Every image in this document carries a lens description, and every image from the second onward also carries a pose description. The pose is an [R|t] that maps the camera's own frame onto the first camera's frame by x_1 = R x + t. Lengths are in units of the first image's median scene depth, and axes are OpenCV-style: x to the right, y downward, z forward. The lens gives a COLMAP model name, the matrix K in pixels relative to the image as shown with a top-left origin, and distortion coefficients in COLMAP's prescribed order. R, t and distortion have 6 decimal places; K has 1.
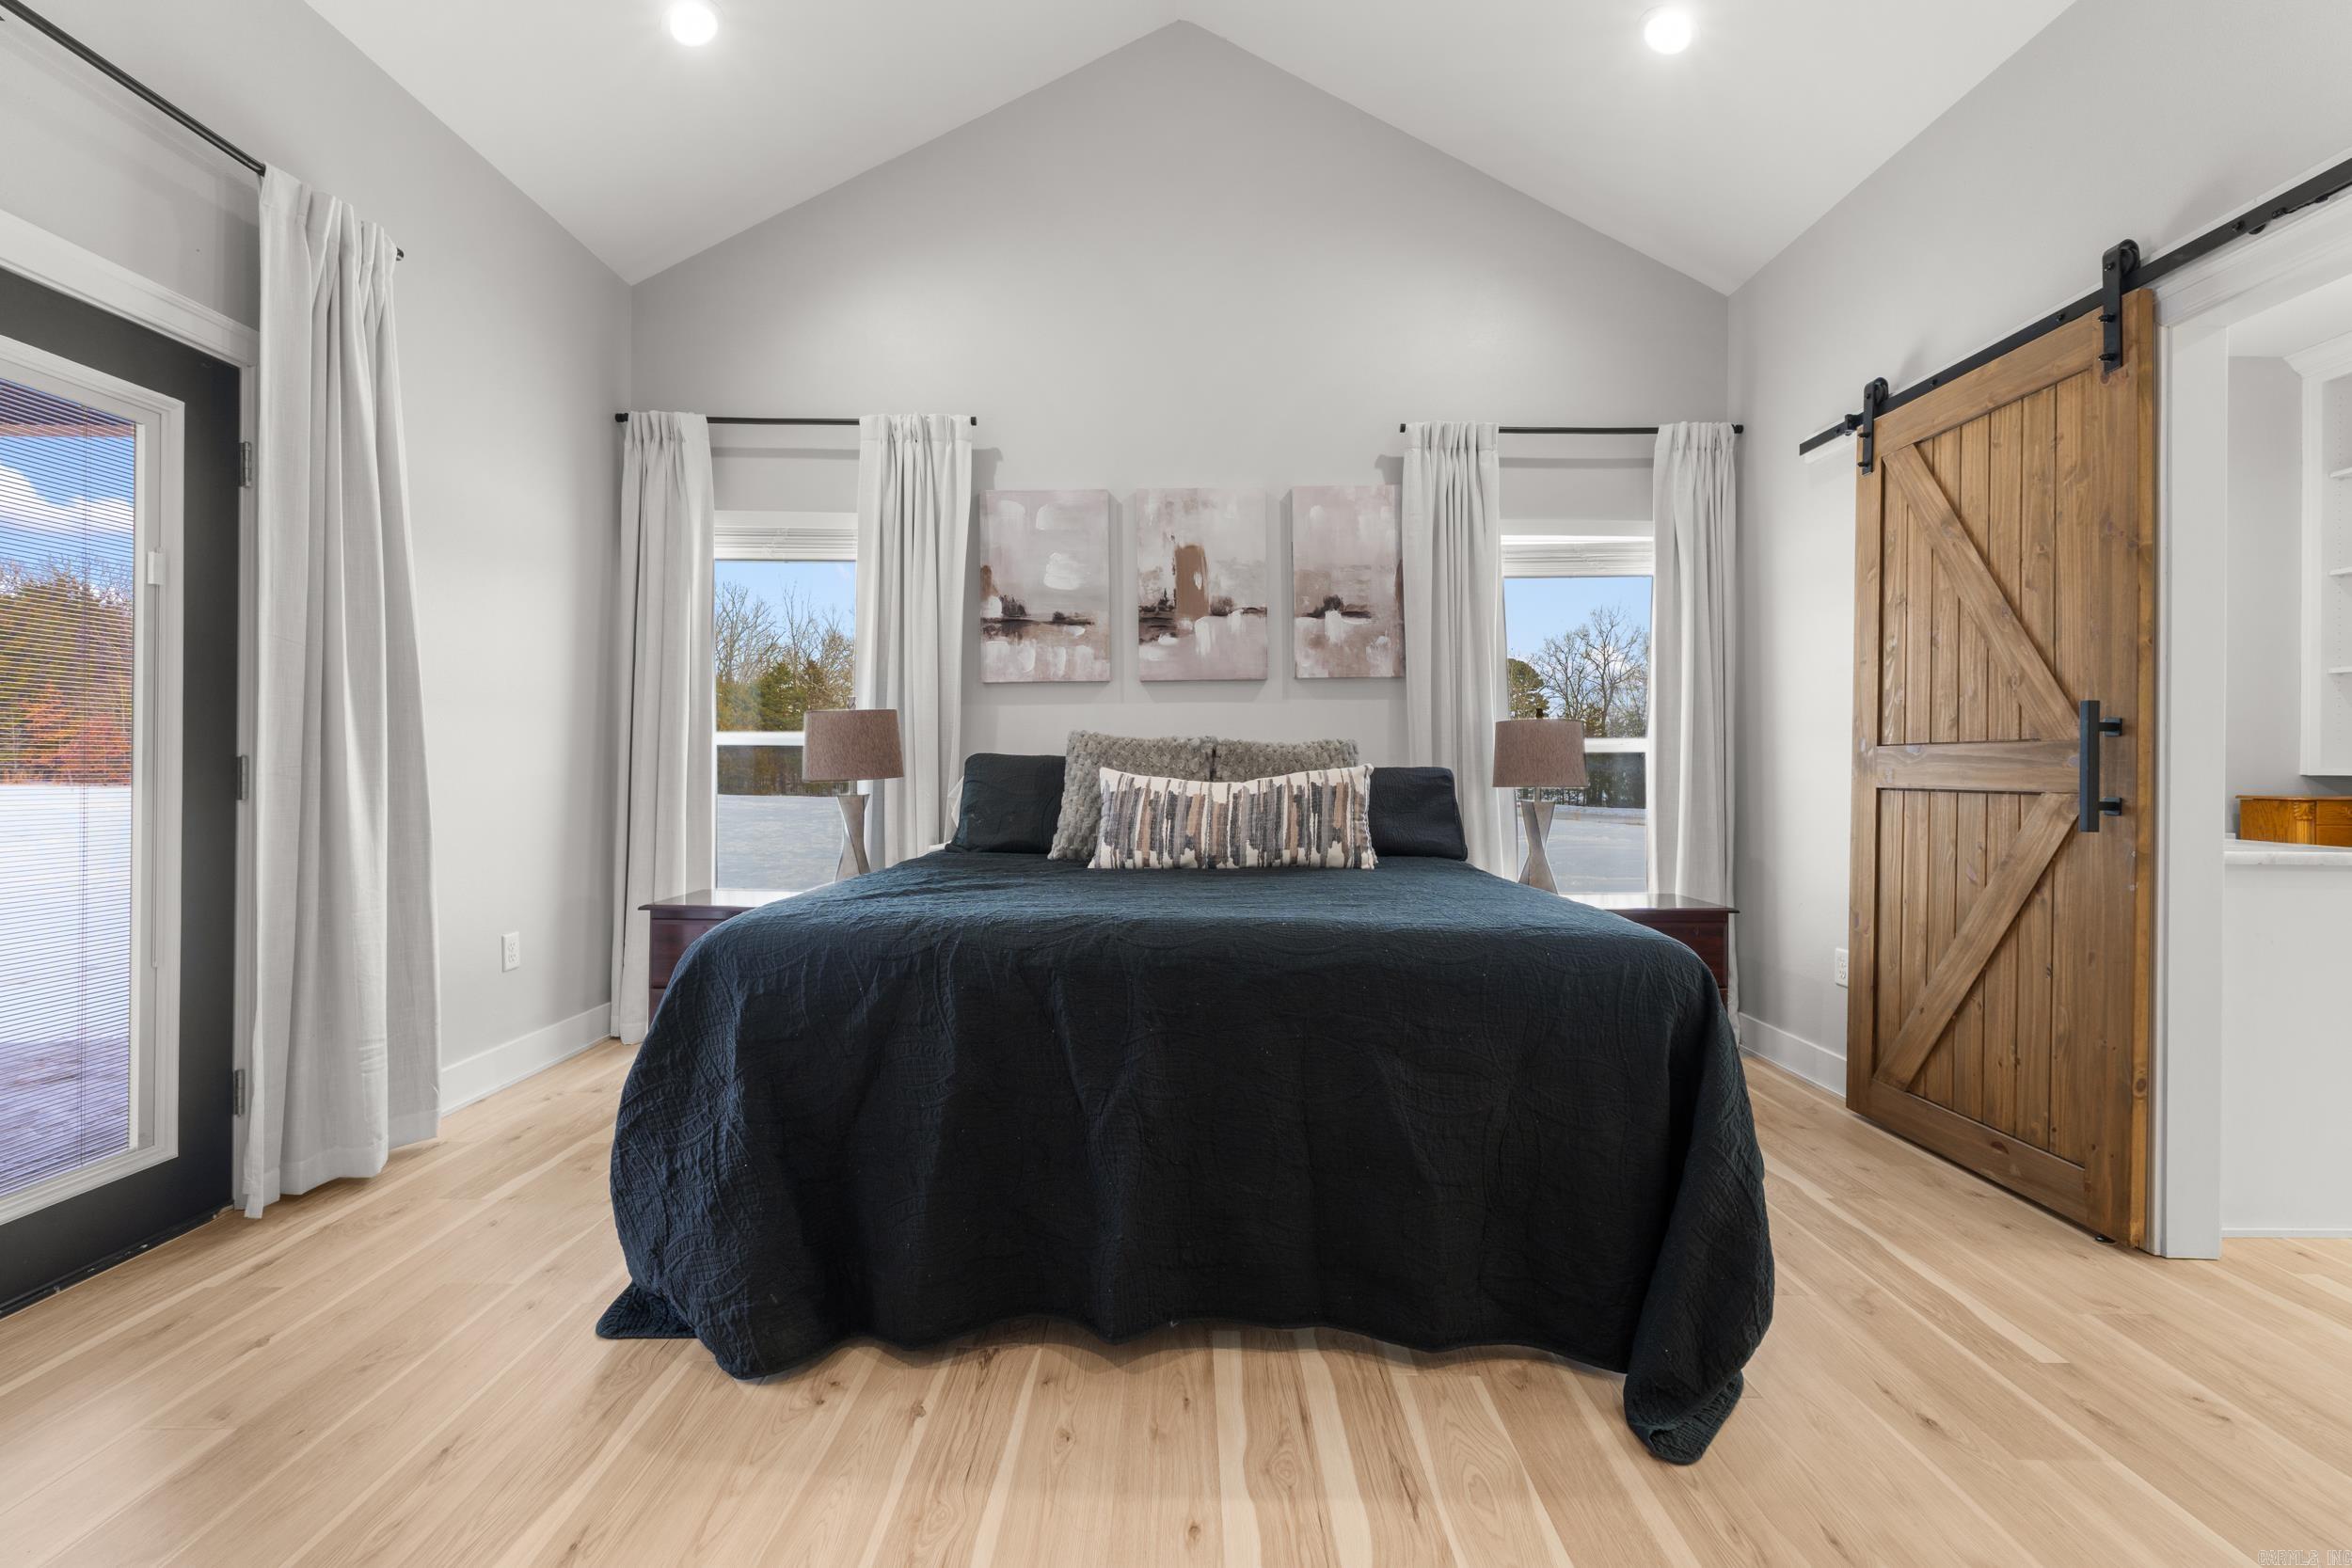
lens RADIAL K [[998.9, 0, 1175.8], [0, 998.9, 770.4], [0, 0, 1]] dist [-0.000556, 0.002985]
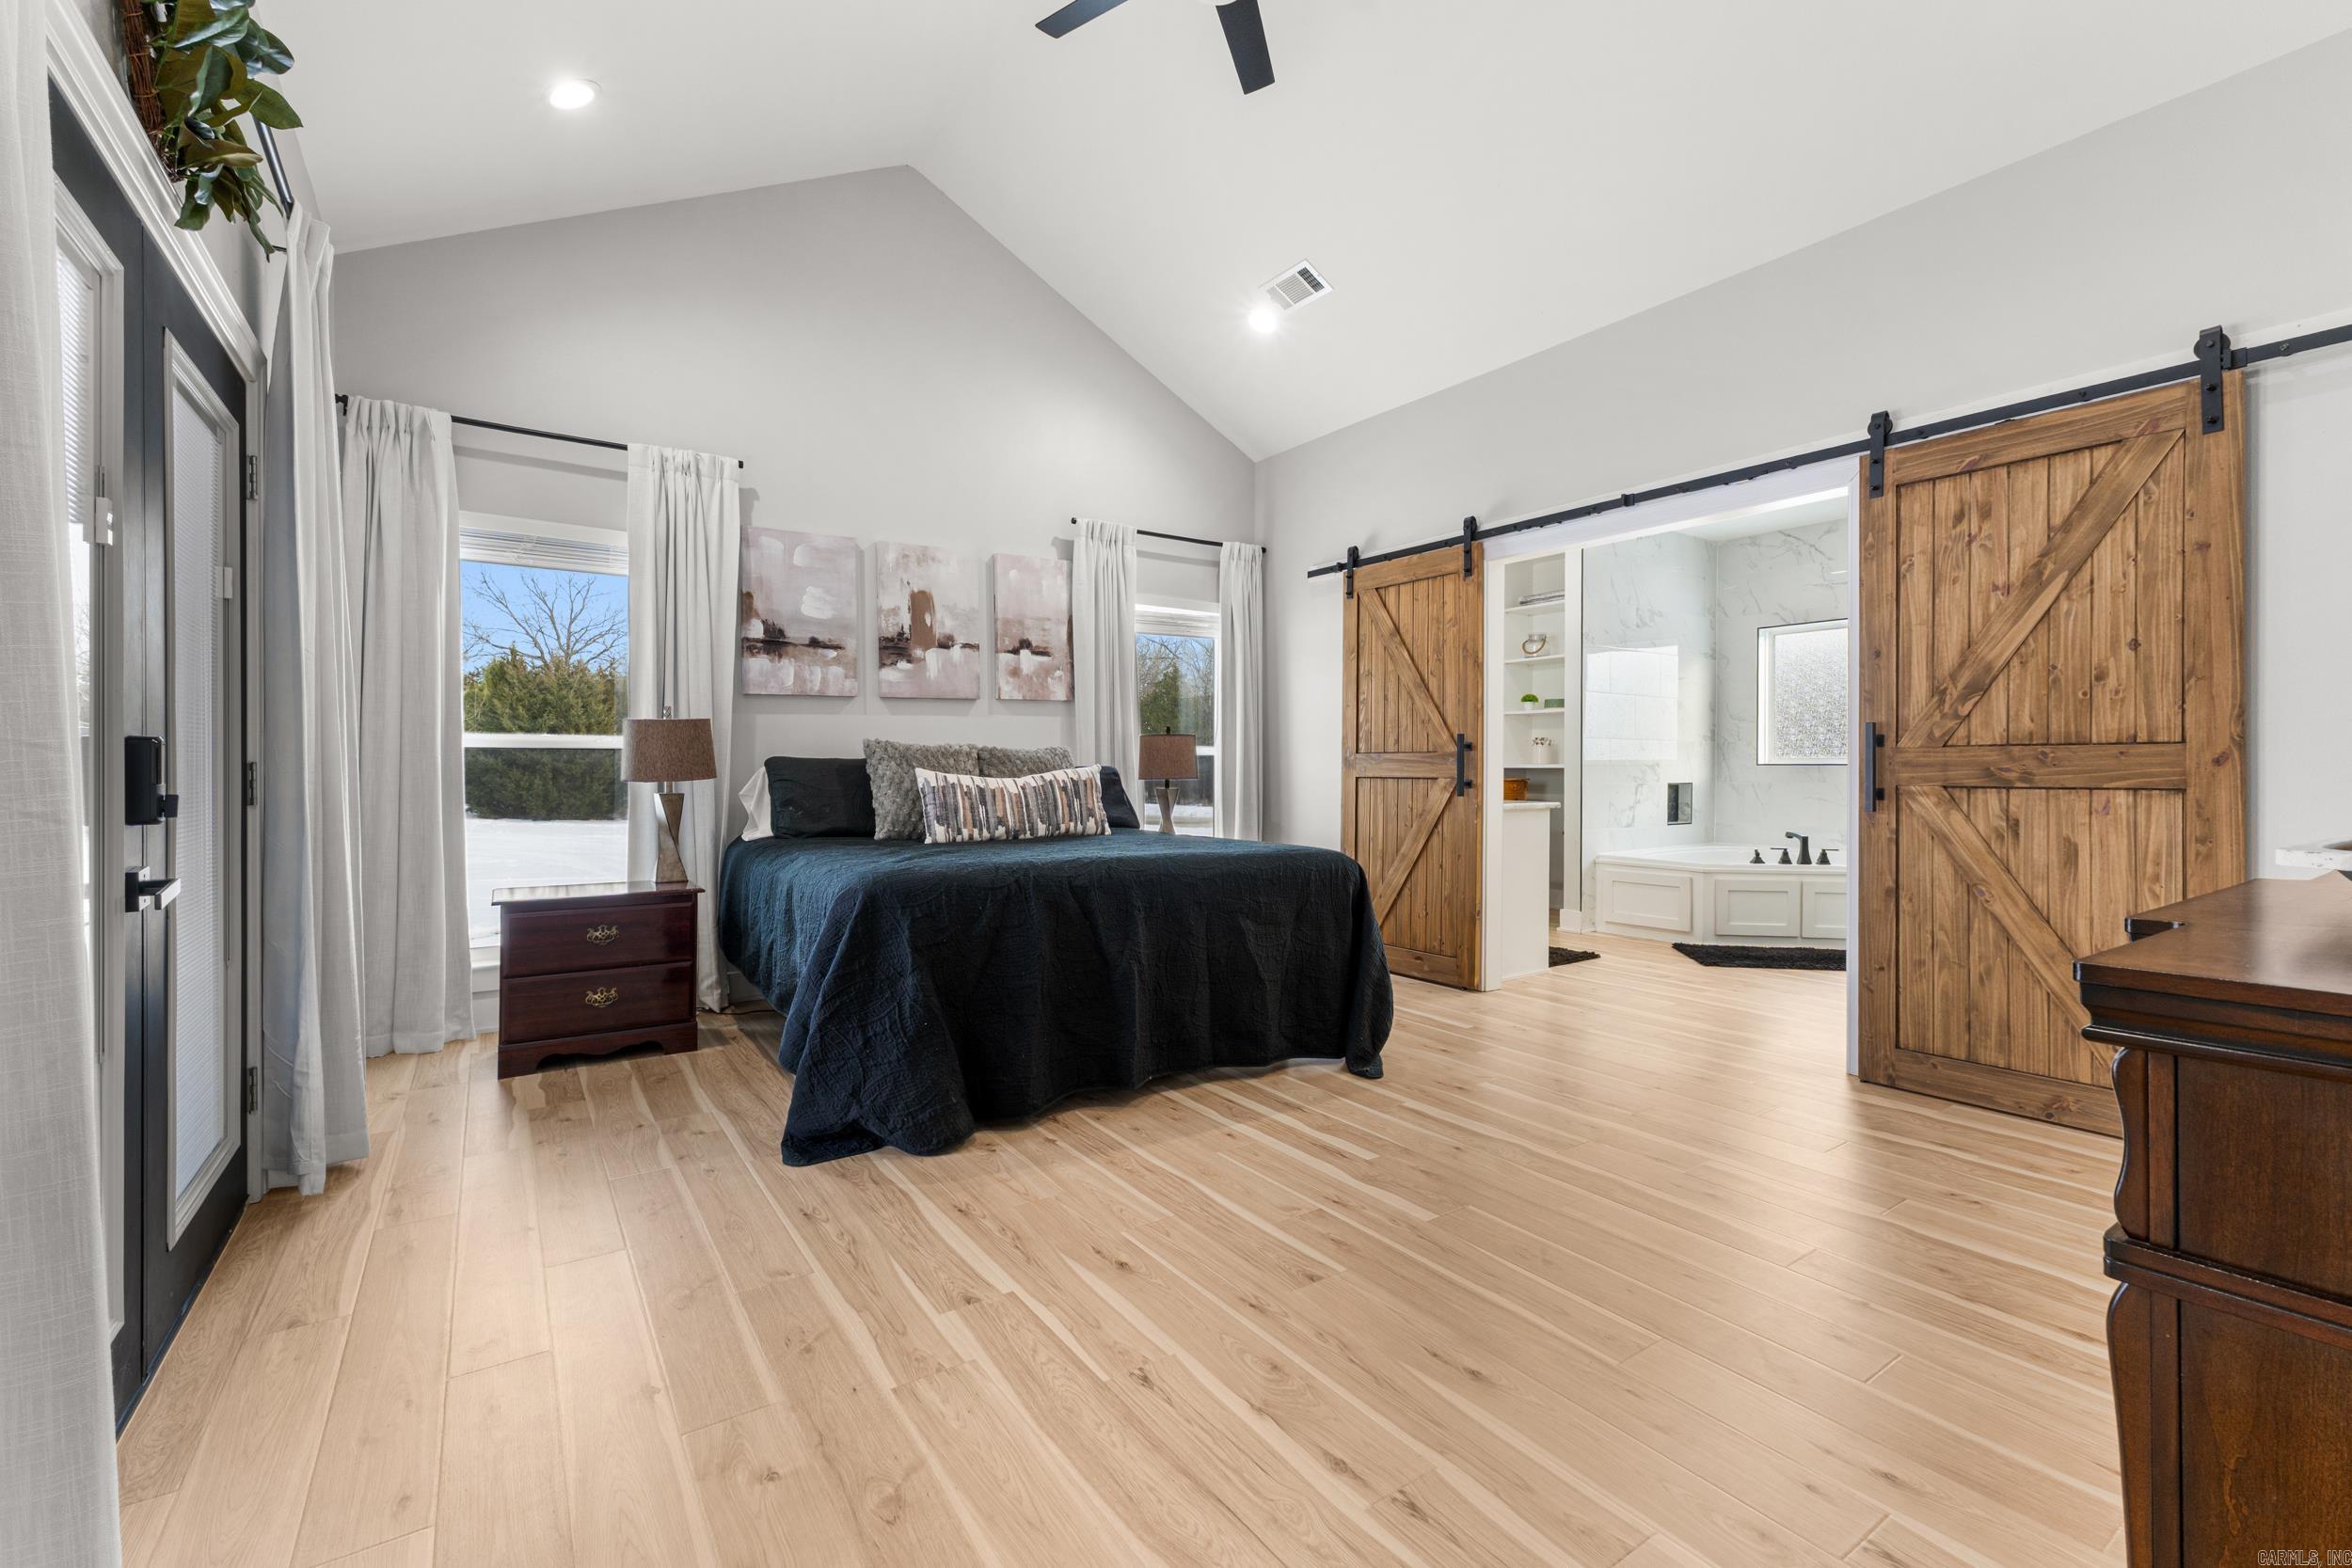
lens RADIAL K [[1014.4, 0, 1176.0], [0, 1014.4, 784.0], [0, 0, 1]] dist [0.001201, 0.000842]
pose [[0.825288, -0.014788, 0.564518, -0.556577], [0.004849, 0.999806, 0.019101, -0.005840], [-0.564691, -0.013027, 0.825199, -0.297784]]
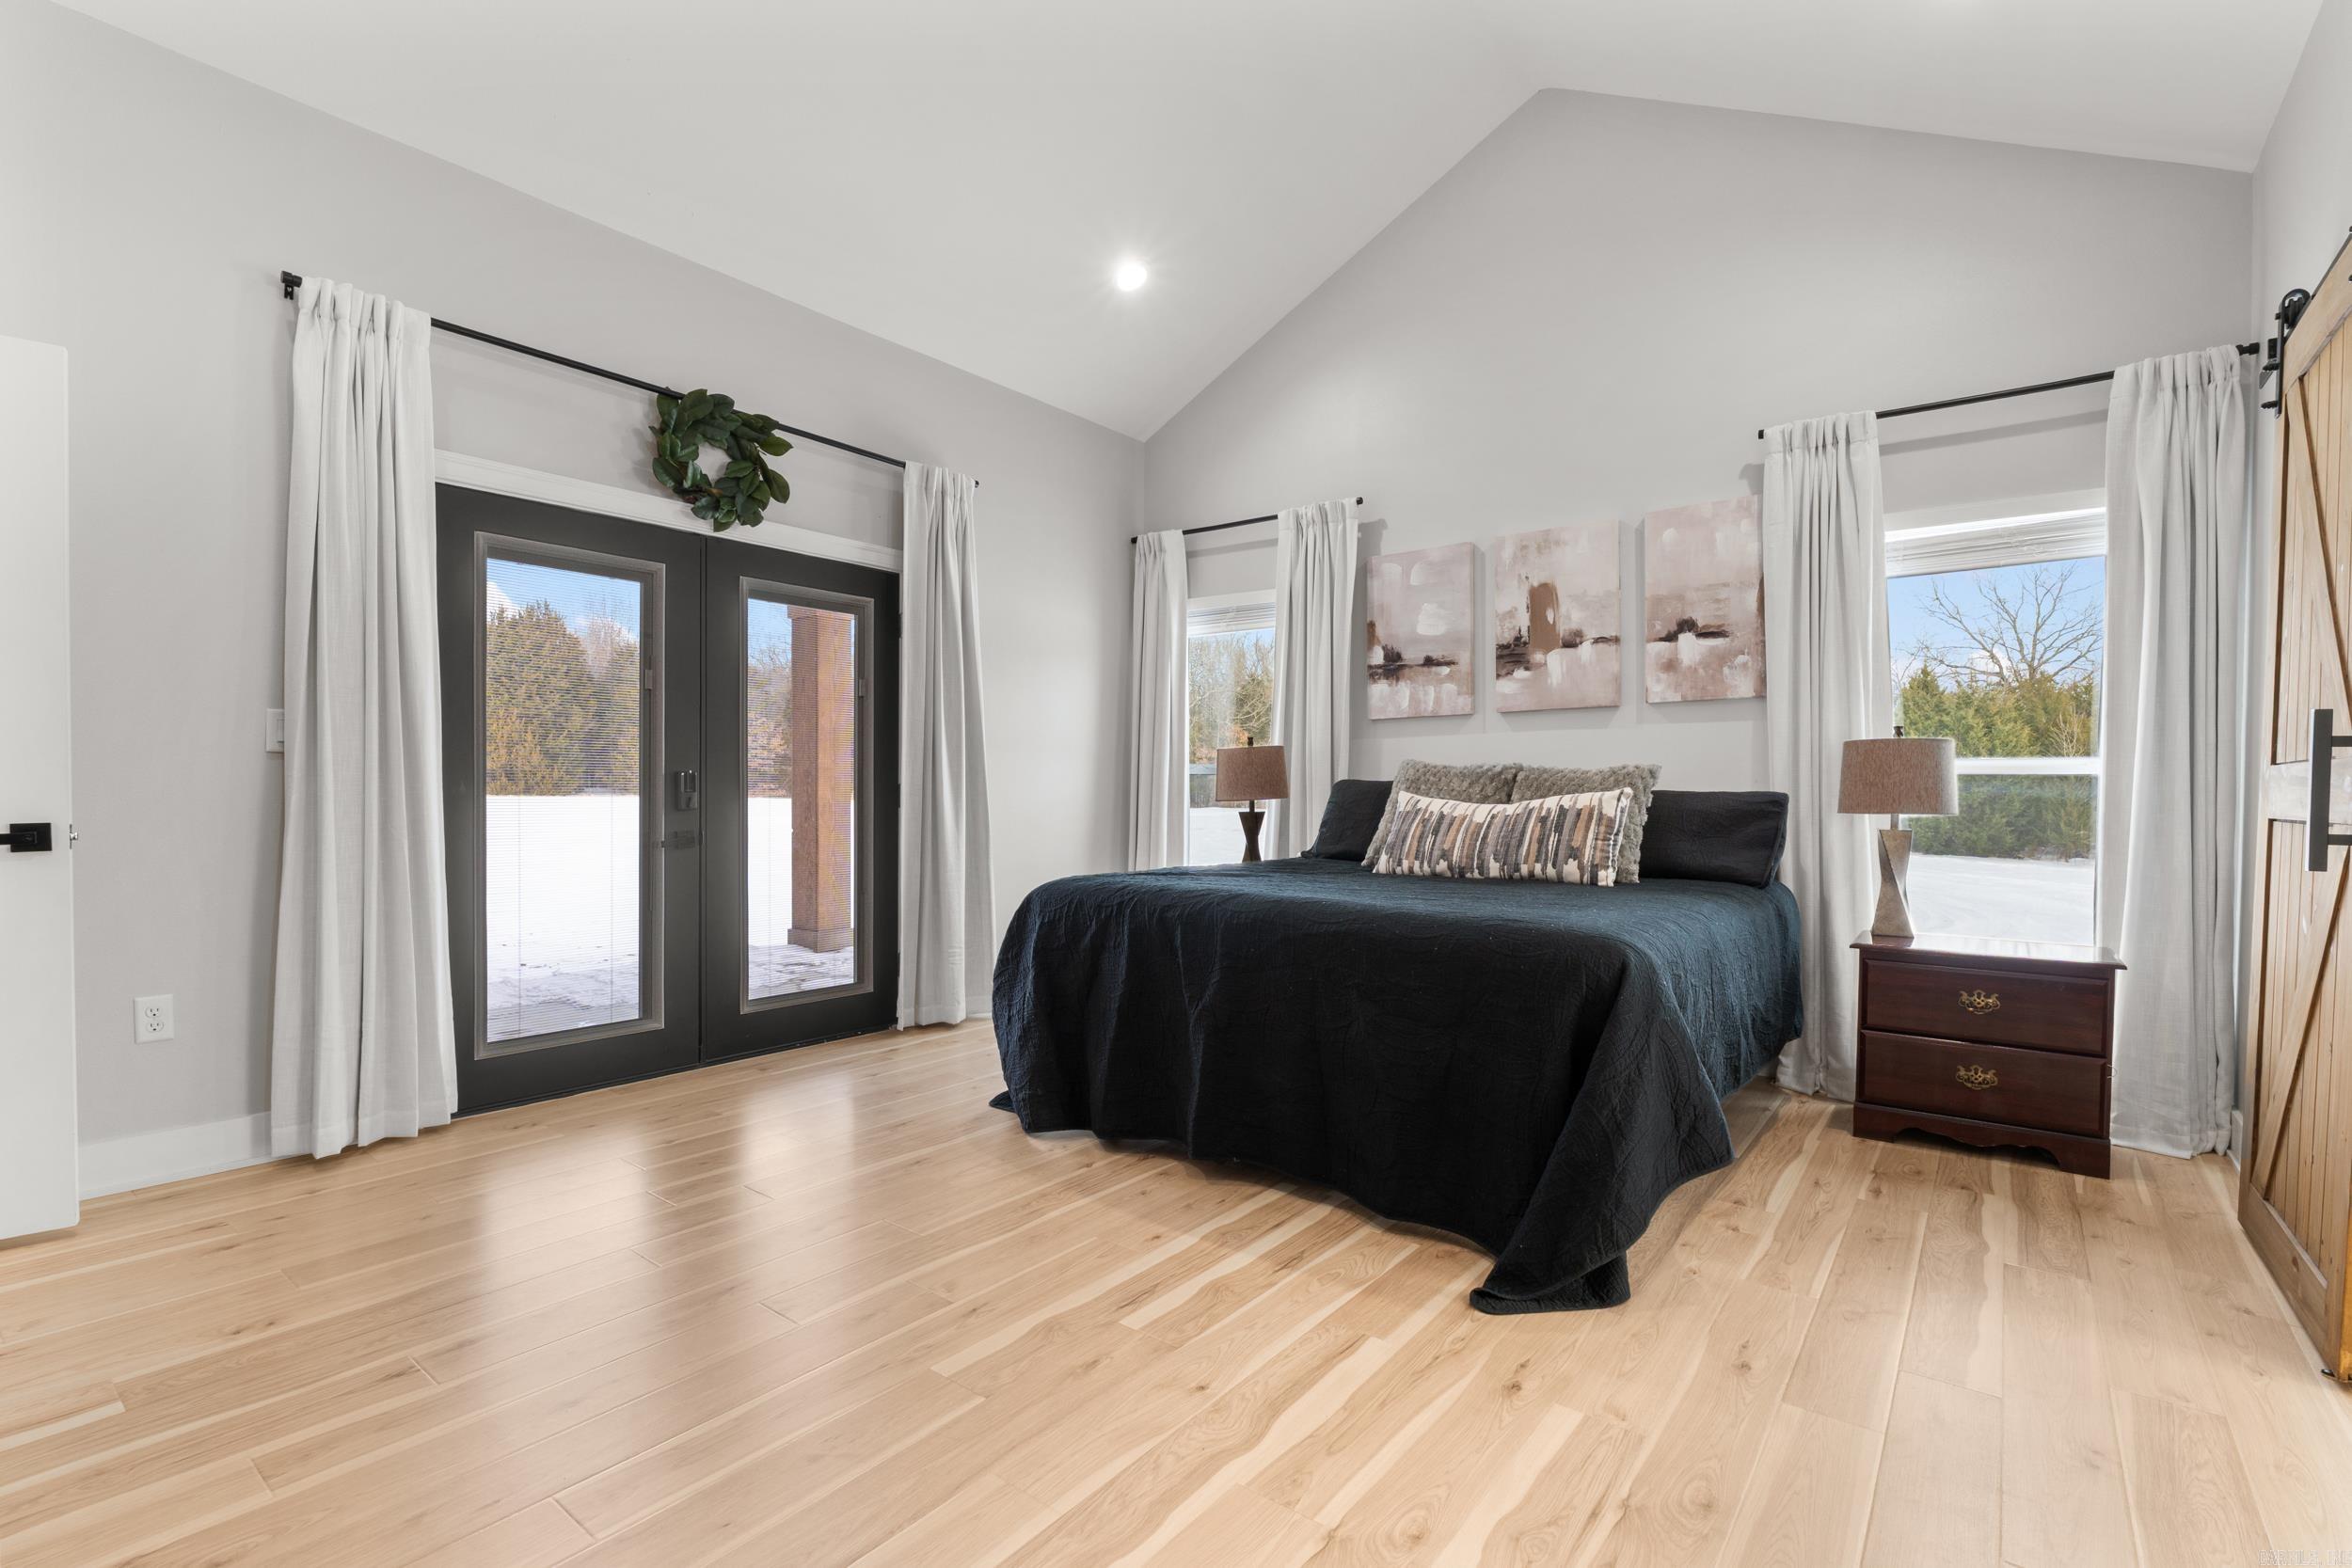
lens RADIAL K [[1058.0, 0, 1174.9], [0, 1058.0, 823.5], [0, 0, 1]] dist [-0.010335, 0.000041]
pose [[0.788435, 0.020338, -0.614782, 0.502807], [-0.003951, 0.999600, 0.028001, 0.001557], [0.615106, -0.019648, 0.788200, -0.171080]]
